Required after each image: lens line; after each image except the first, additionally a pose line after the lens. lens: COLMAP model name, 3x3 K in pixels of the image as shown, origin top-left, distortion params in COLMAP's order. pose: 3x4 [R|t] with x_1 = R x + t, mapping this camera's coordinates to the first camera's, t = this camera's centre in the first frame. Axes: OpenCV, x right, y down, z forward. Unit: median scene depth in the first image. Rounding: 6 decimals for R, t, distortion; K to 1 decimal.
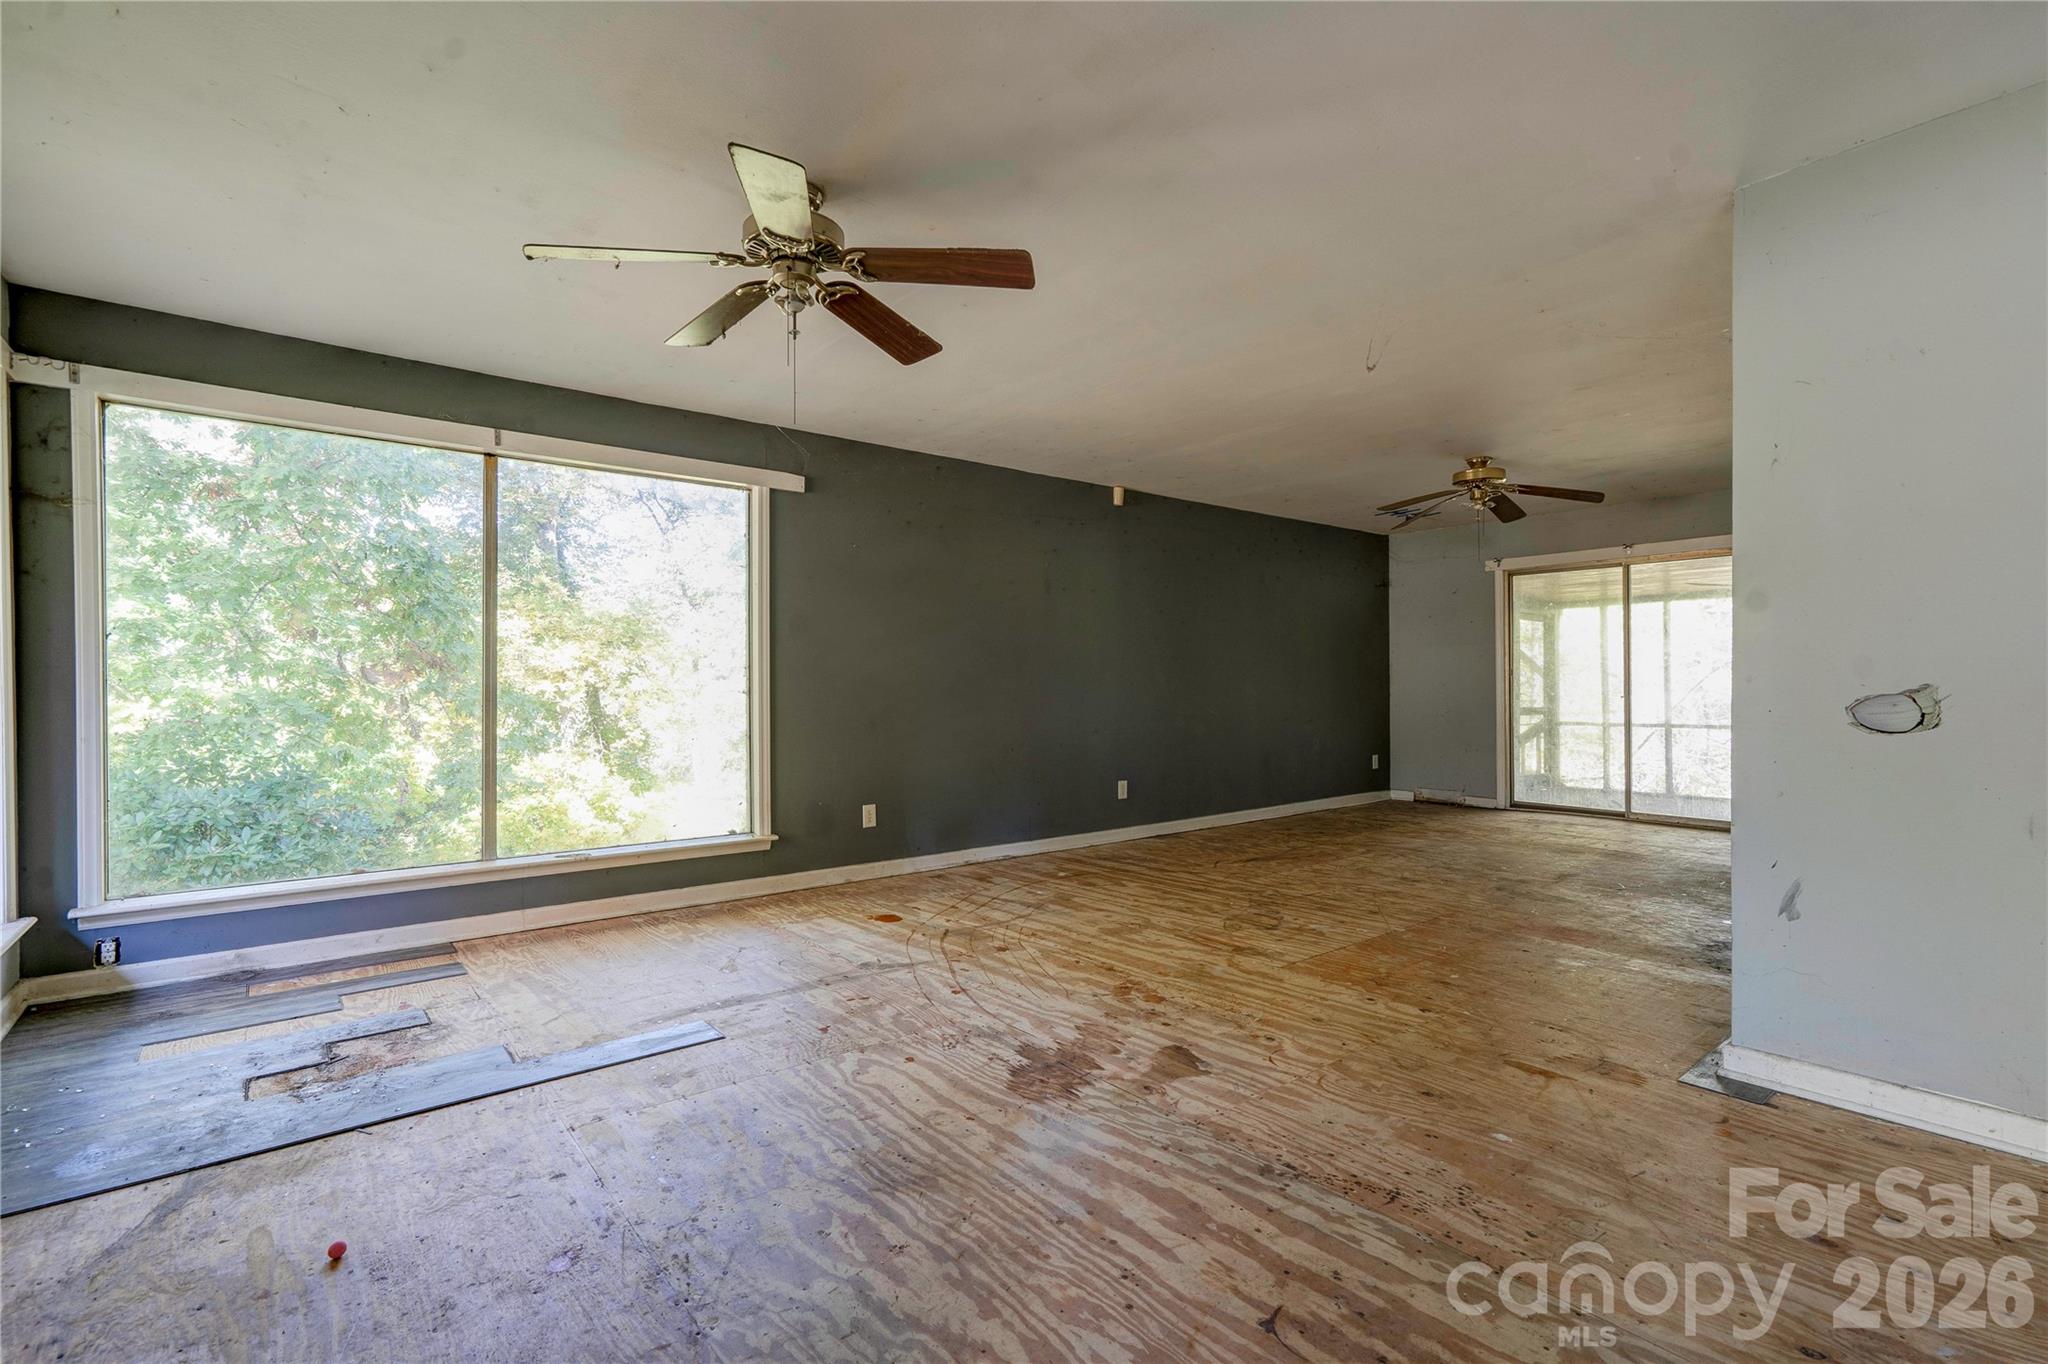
lens RADIAL K [[947.0, 0, 1015.2], [0, 947.0, 683.1], [0, 0, 1]] dist [0.001380, 0.005985]
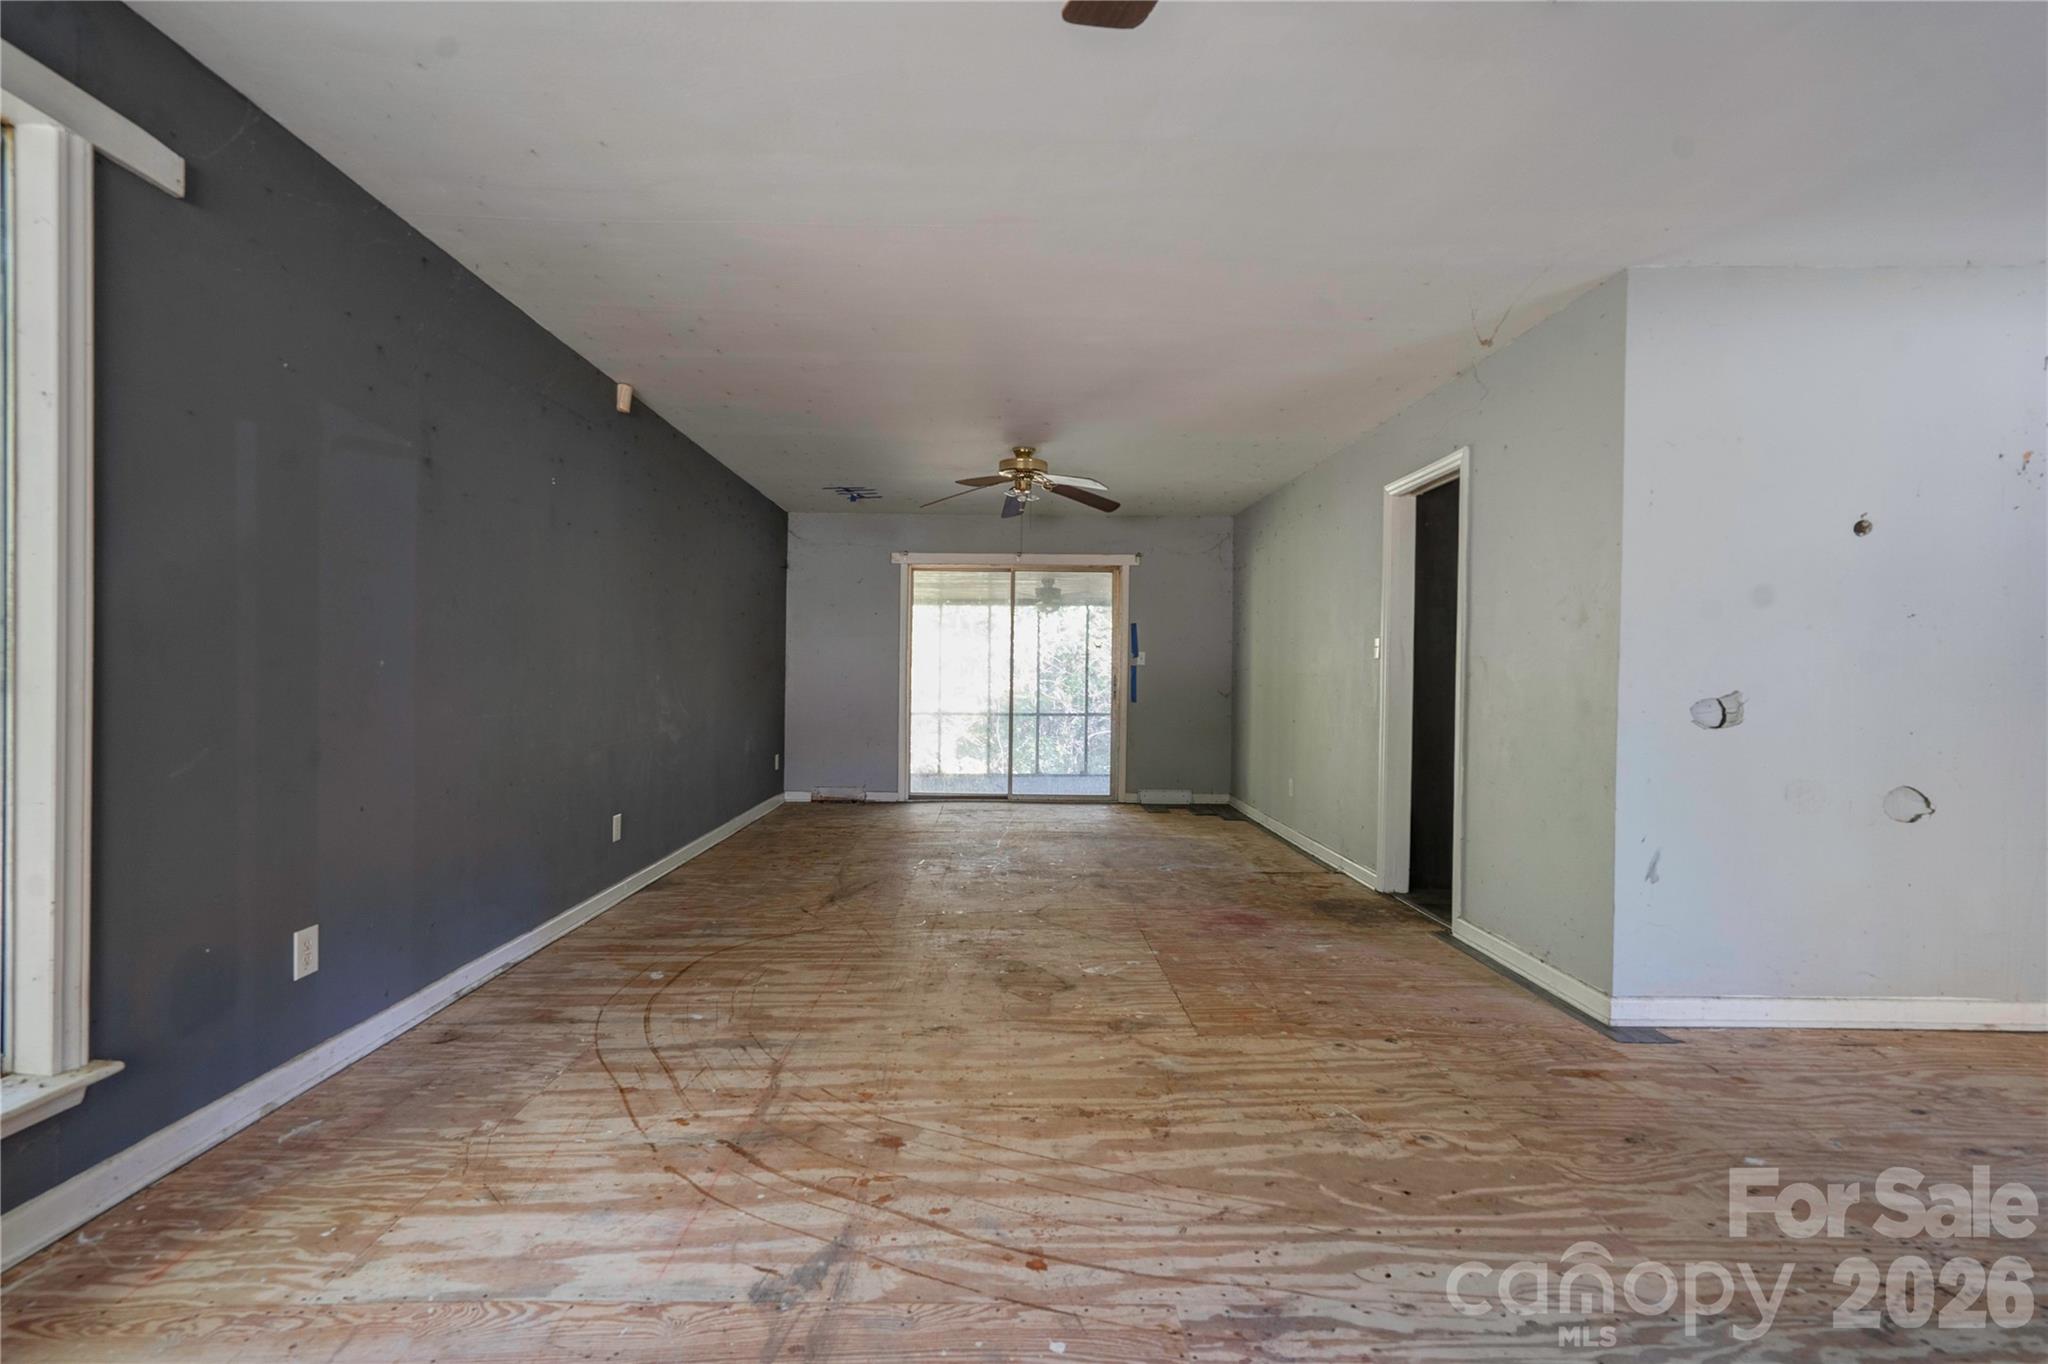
lens RADIAL K [[947.0, 0, 1025.2], [0, 947.0, 685.1], [0, 0, 1]] dist [0.001380, 0.005985]
pose [[0.612899, 0.003056, 0.790155, -0.406550], [-0.014732, 0.999863, 0.007560, -0.000376], [-0.790024, -0.016274, 0.612860, 0.575748]]
